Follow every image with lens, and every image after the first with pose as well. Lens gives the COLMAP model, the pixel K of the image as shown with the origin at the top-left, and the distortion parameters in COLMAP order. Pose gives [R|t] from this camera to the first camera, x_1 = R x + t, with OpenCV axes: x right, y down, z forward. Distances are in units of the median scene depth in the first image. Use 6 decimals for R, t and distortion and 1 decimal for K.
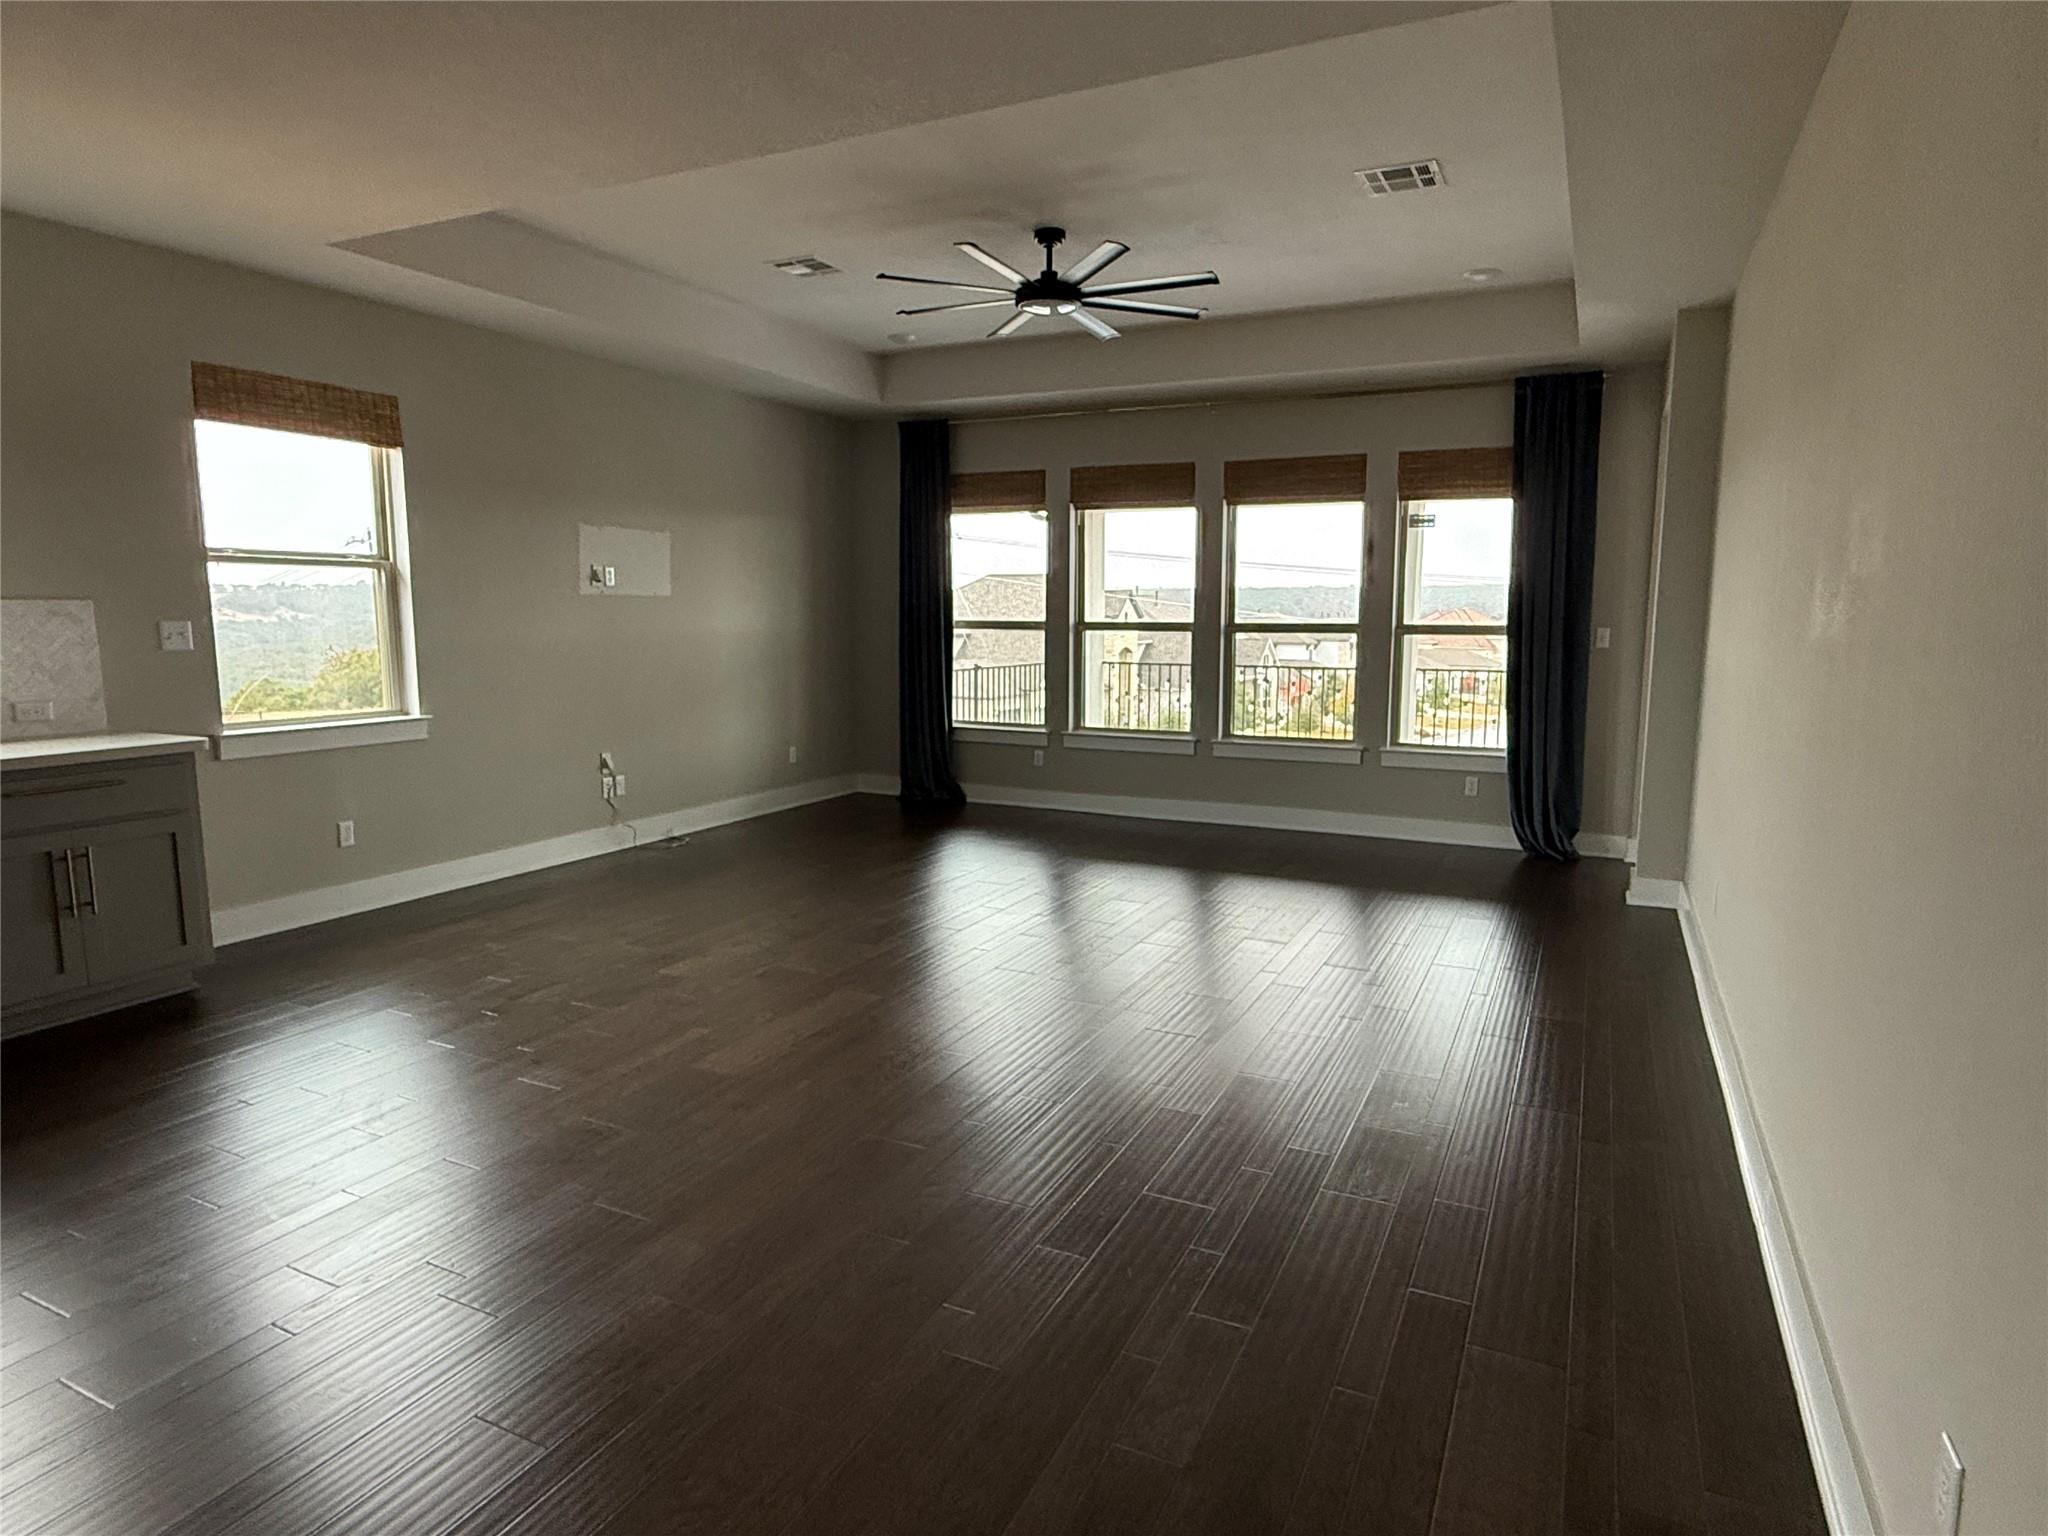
lens RADIAL K [[1174.1, 0, 1031.4], [0, 1174.1, 757.0], [0, 0, 1]] dist [0.000668, 0.000189]
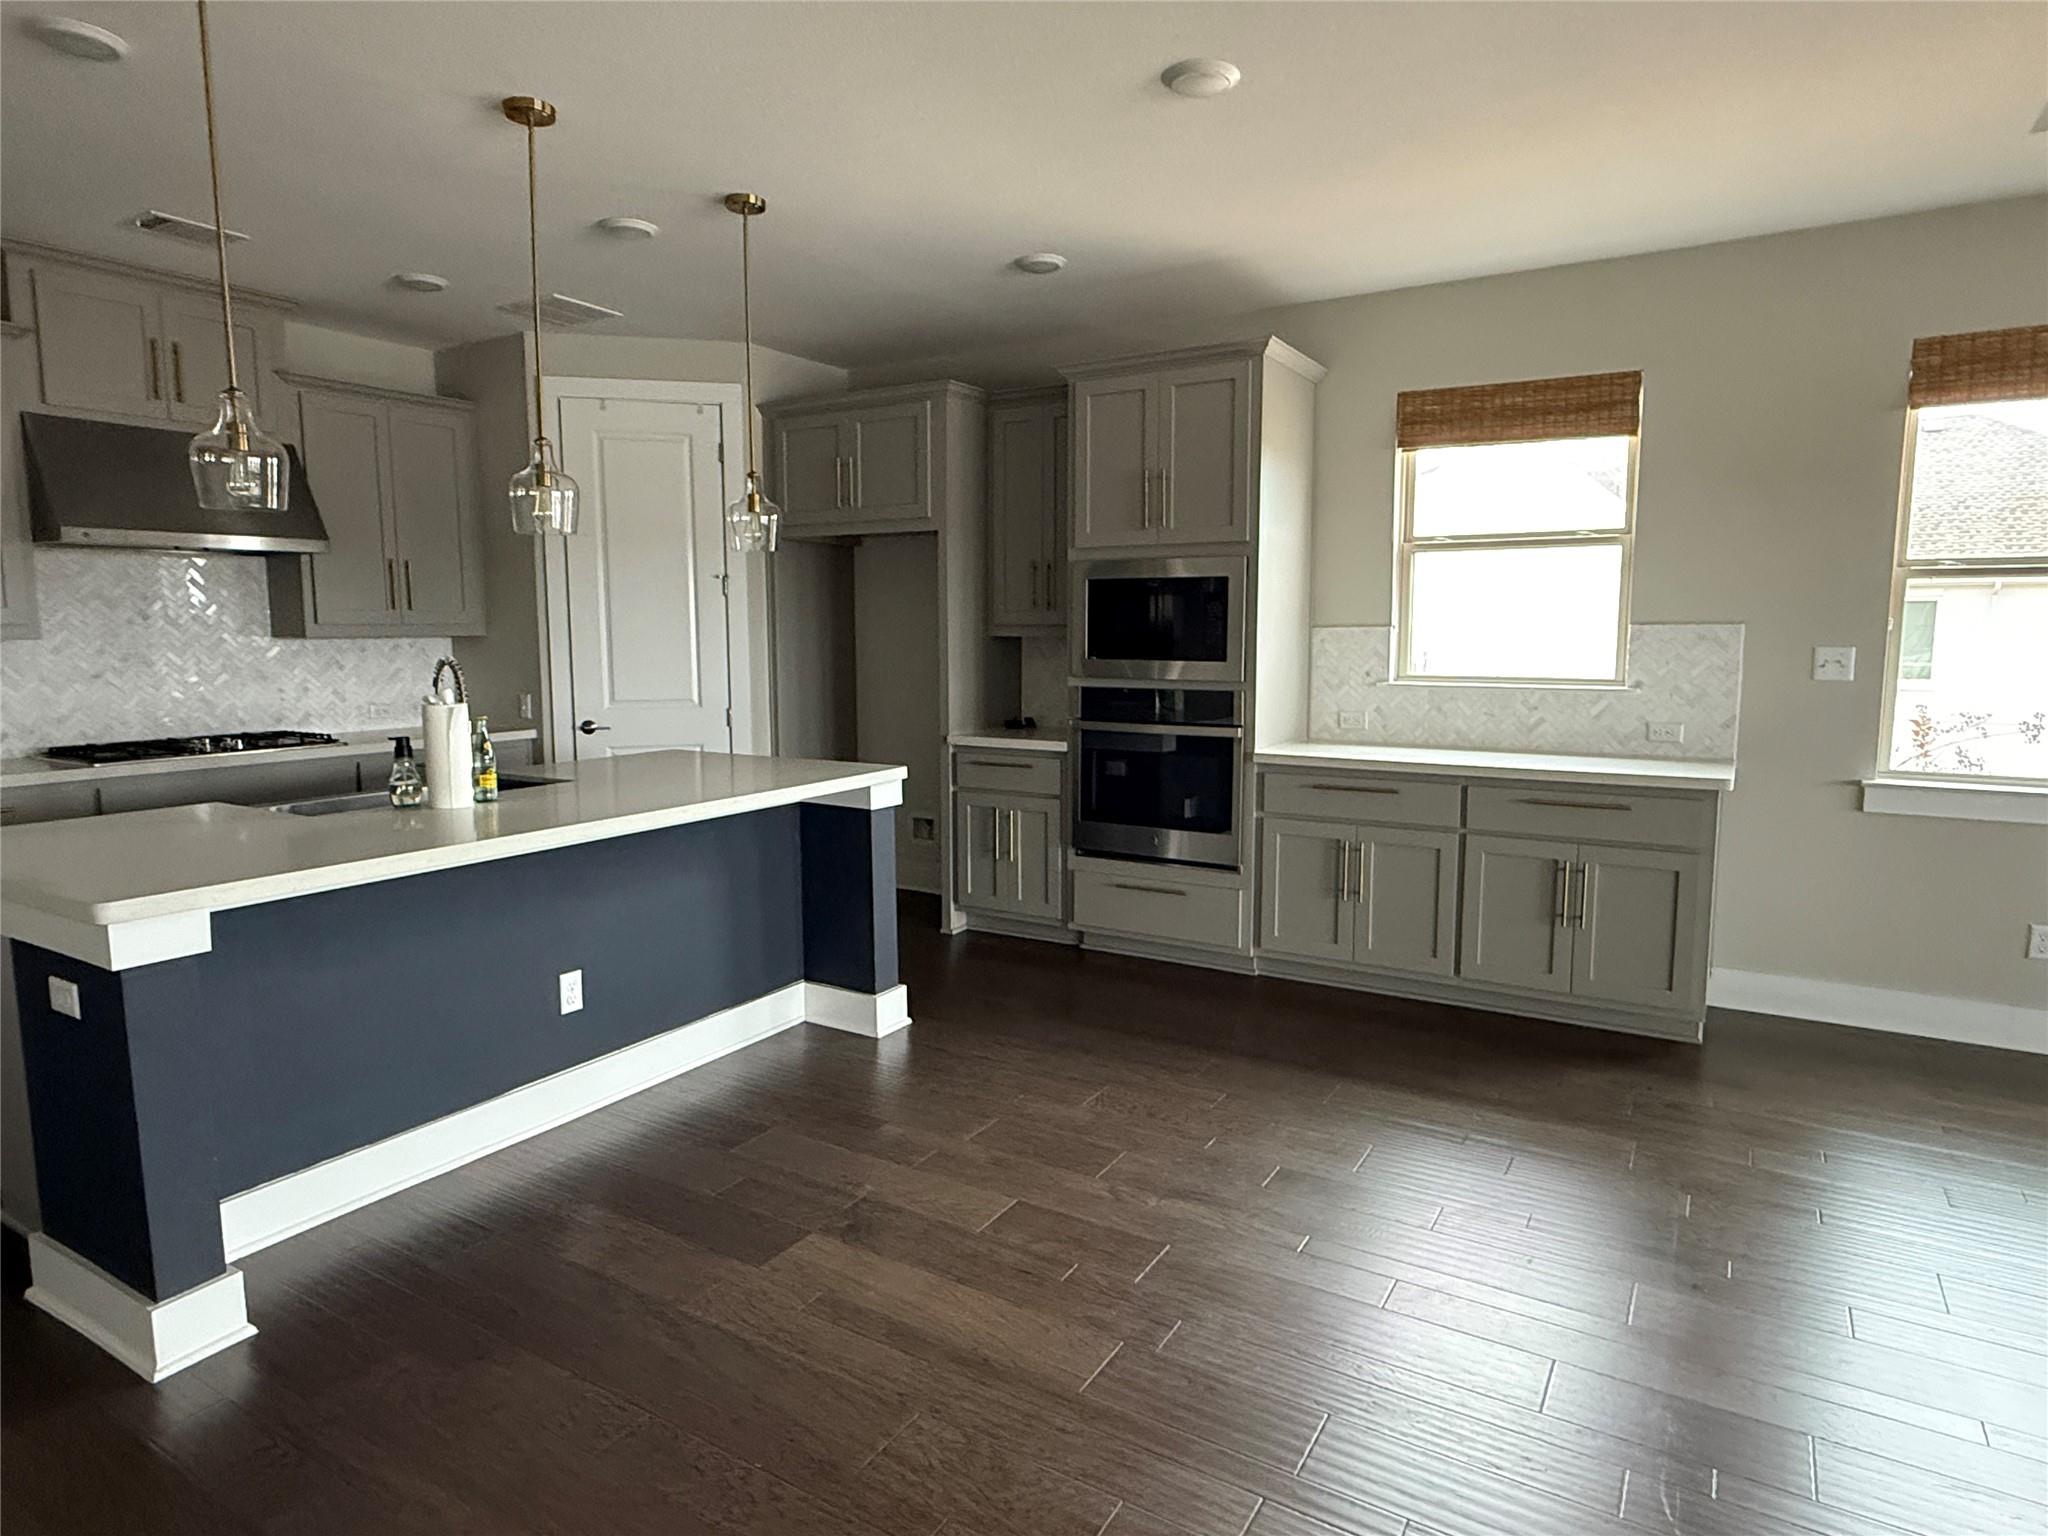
lens RADIAL K [[1174.1, 0, 1031.4], [0, 1174.1, 757.0], [0, 0, 1]] dist [0.000668, 0.000189]
pose [[-0.101712, 0.110984, -0.988604, 0.210202], [-0.123405, 0.984674, 0.123239, -0.067682], [0.987130, 0.134534, -0.086457, 0.481536]]
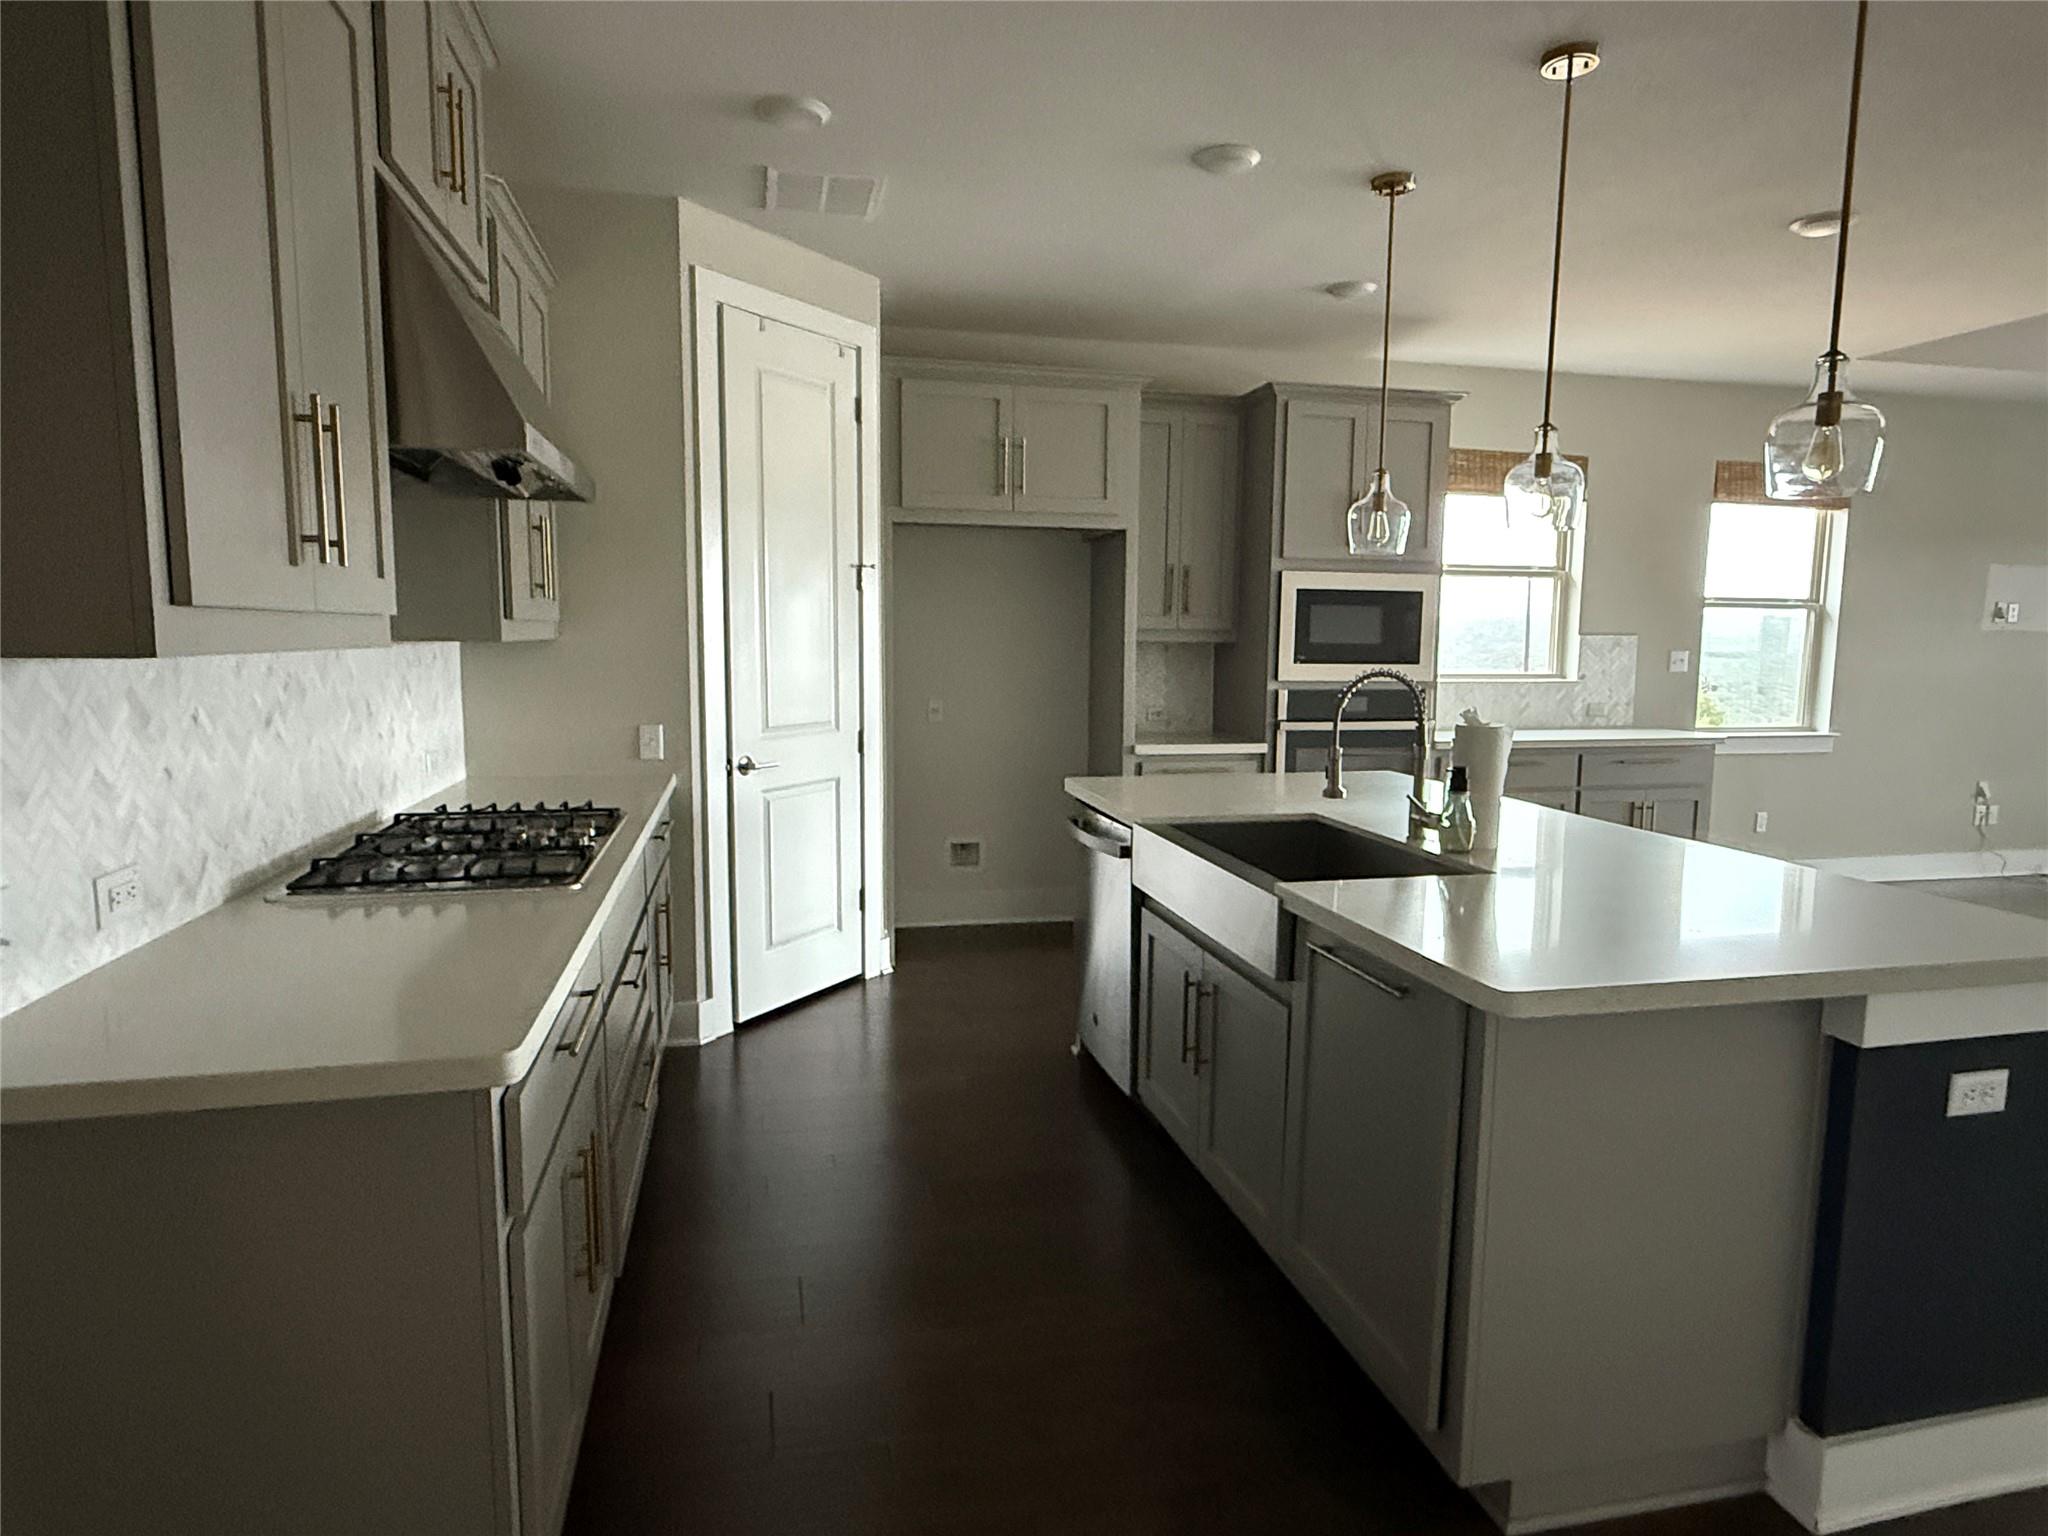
lens RADIAL K [[1172.0, 0, 1024.0], [0, 1172.0, 768.0], [0, 0, 1]] dist [0.001295, -0.000113]
pose [[0.625681, 0.092016, -0.774633, -0.127784], [-0.105127, 0.993906, 0.033151, 0.055454], [0.772963, 0.060693, 0.631541, -0.448550]]
